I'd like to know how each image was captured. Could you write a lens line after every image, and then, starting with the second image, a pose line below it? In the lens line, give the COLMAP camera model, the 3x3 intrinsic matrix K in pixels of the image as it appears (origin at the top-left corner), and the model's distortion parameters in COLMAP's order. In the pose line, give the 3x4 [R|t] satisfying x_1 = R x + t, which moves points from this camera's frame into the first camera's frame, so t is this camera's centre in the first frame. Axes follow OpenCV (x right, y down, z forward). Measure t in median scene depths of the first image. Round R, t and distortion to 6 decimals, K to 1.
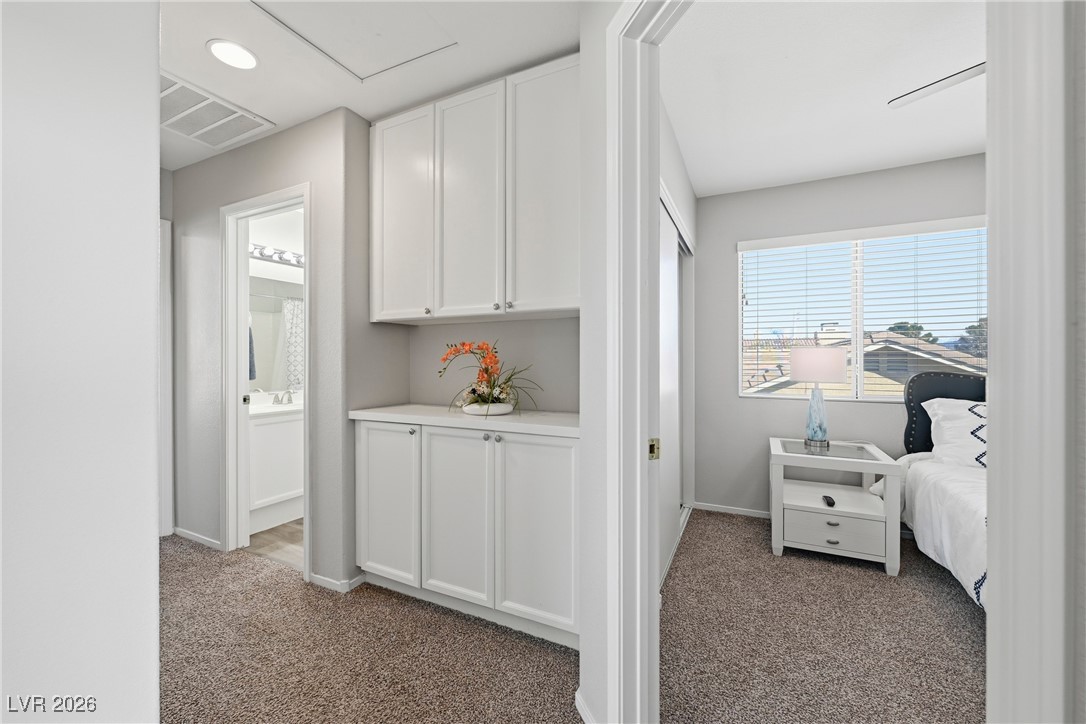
lens RADIAL K [[439.4, 0, 540.7], [0, 439.4, 361.8], [0, 0, 1]] dist [-0.002678, -0.000115]
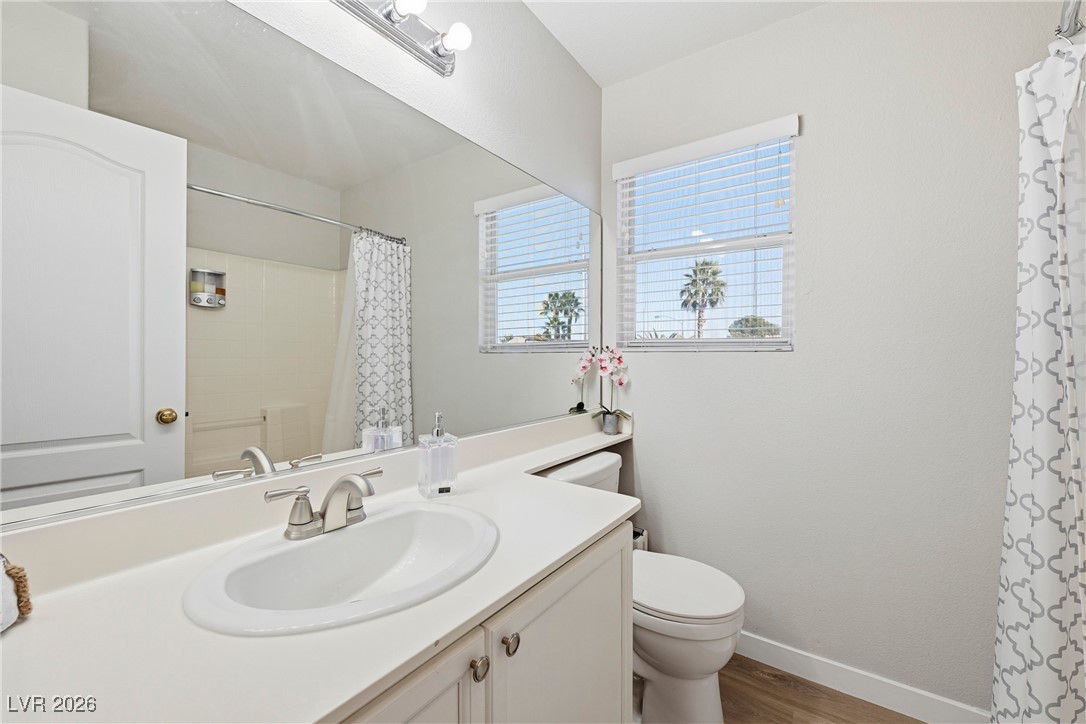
lens RADIAL K [[439.4, 0, 539.9], [0, 439.4, 359.4], [0, 0, 1]] dist [-0.002678, -0.000115]
pose [[0.989726, 0.006829, -0.142812, -0.225966], [-0.007262, 0.999970, -0.002514, 0.002056], [0.142791, 0.003525, 0.989747, 0.400881]]
